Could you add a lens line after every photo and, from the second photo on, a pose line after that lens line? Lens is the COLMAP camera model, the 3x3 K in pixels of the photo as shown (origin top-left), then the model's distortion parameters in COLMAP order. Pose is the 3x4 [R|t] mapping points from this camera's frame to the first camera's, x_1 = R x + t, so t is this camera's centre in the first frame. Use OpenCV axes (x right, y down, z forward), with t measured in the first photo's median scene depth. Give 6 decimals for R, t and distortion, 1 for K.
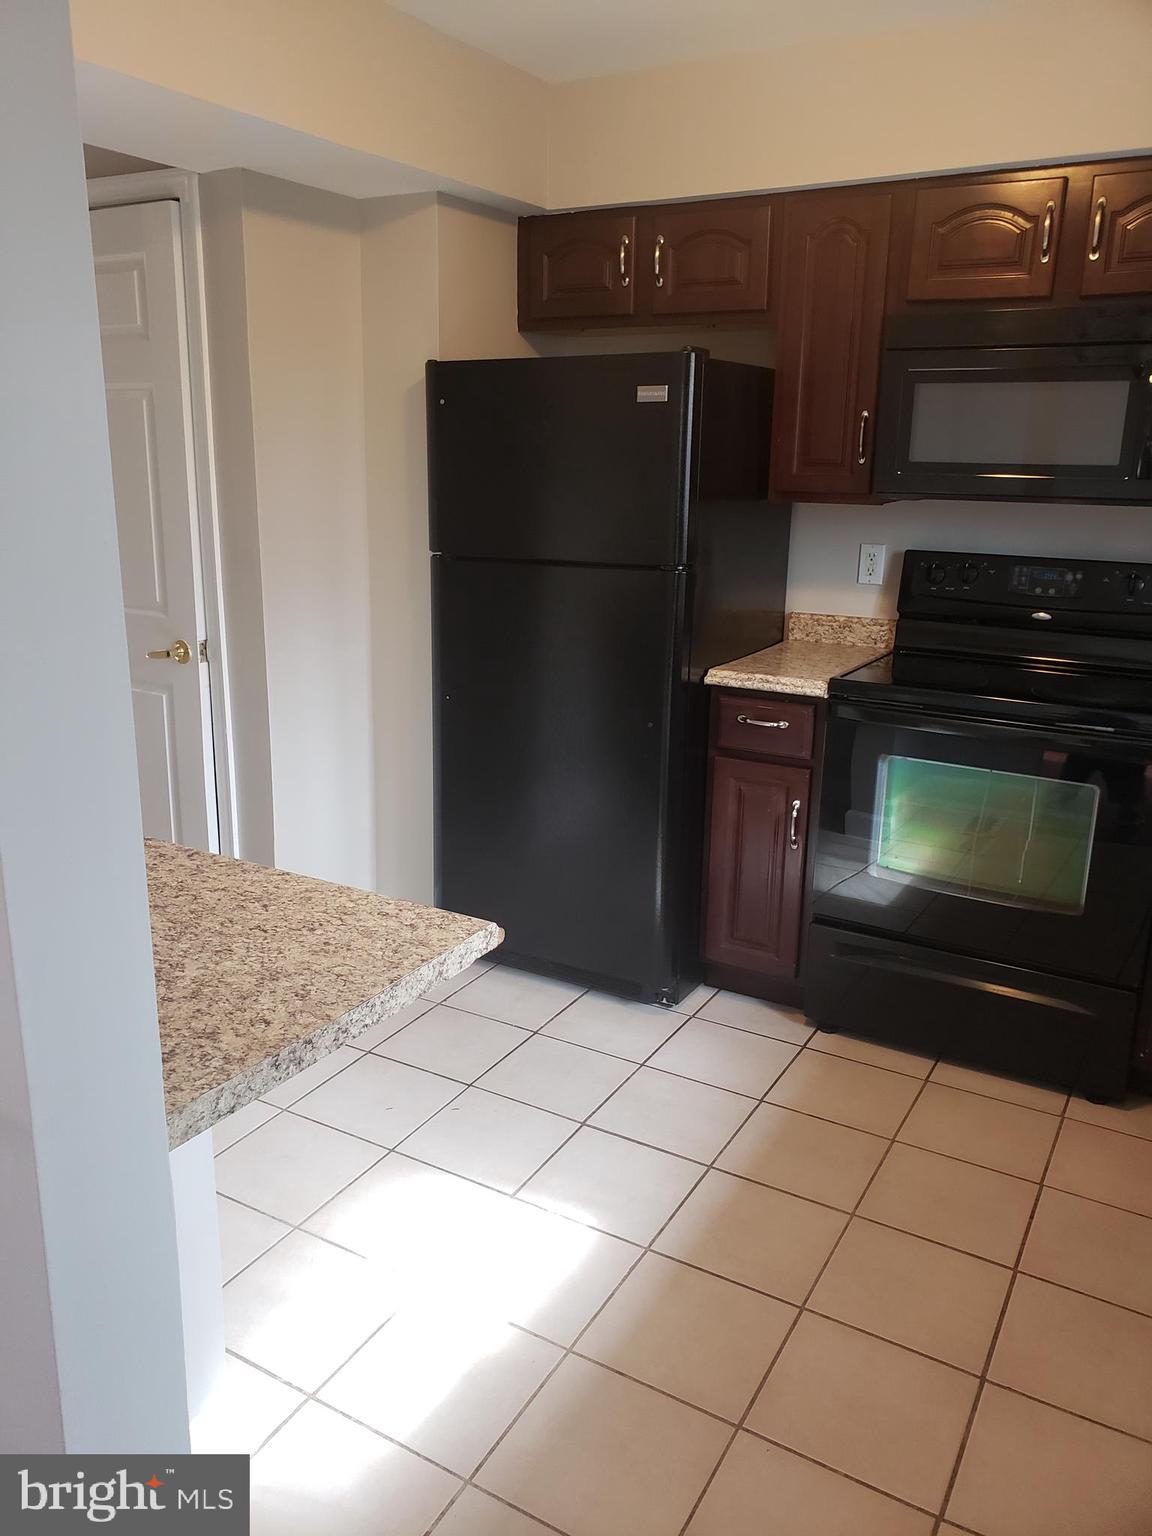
lens RADIAL K [[1204.6, 0, 526.7], [0, 1204.6, 768.3], [0, 0, 1]] dist [0.038140, -0.015025]
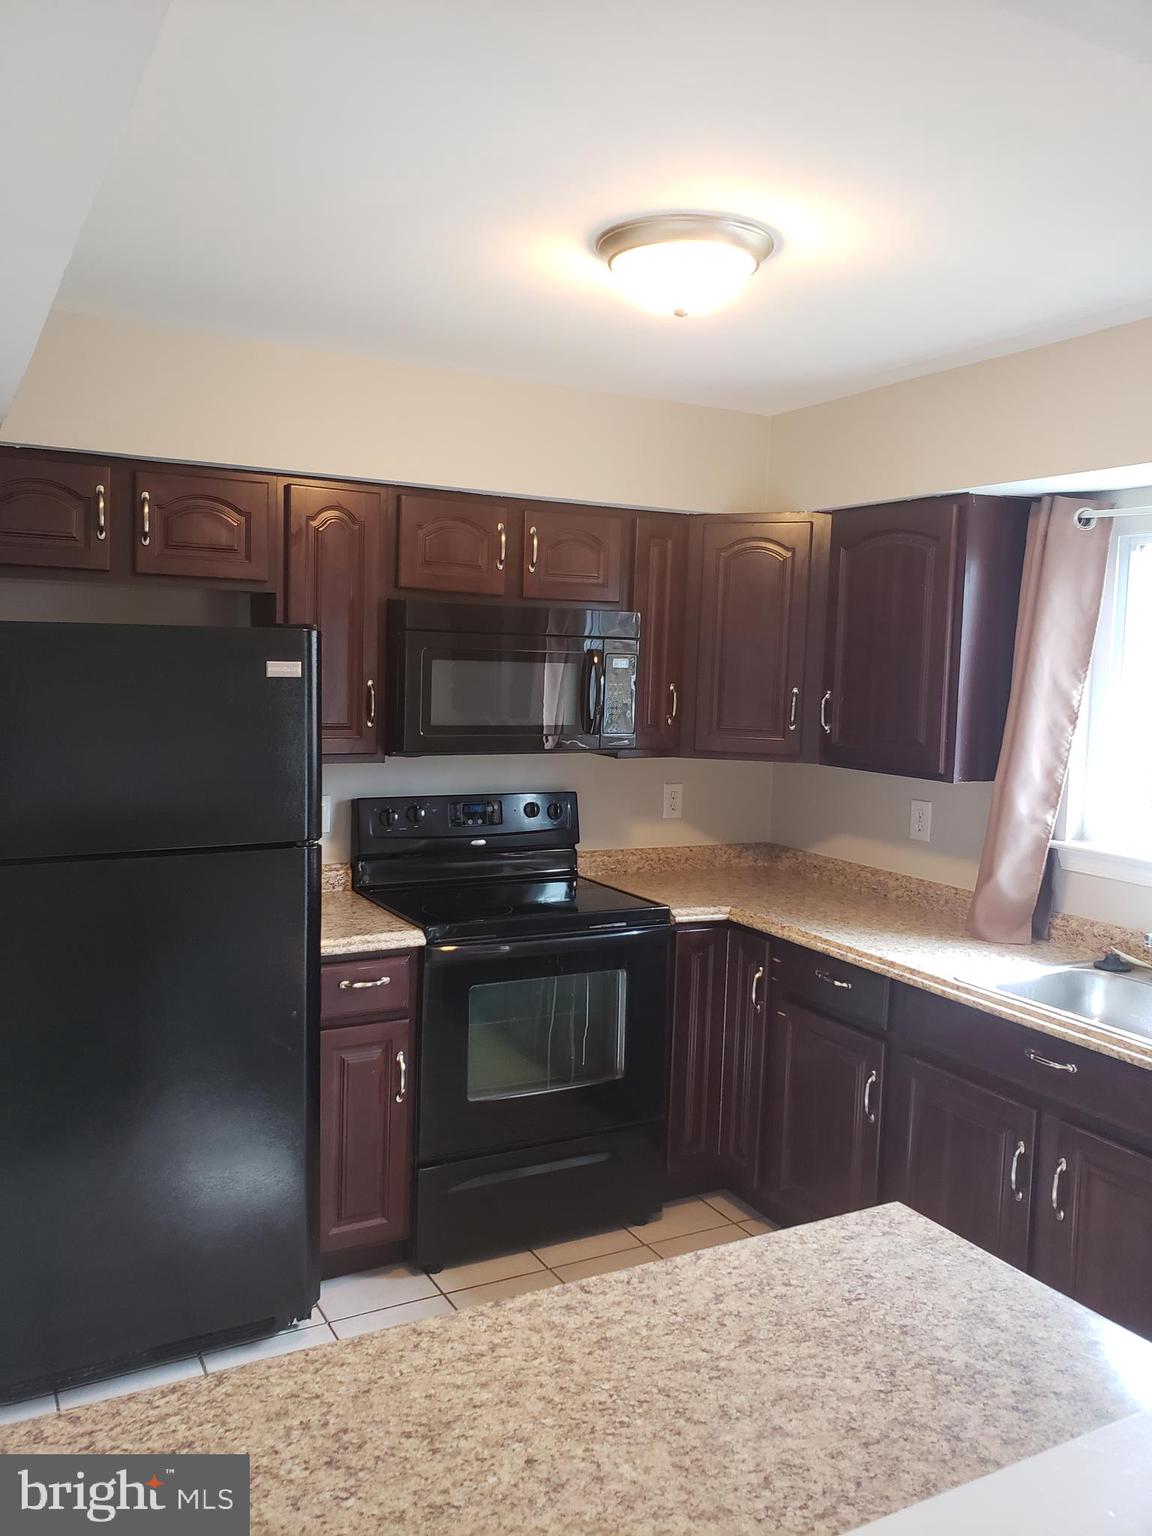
lens RADIAL K [[1204.6, 0, 574.6], [0, 1204.6, 762.6], [0, 0, 1]] dist [0.038140, -0.015025]
pose [[0.508484, -0.071980, 0.858057, -0.563129], [0.205711, 0.977800, -0.039879, -0.142679], [-0.836138, 0.196790, 0.512003, 0.313872]]
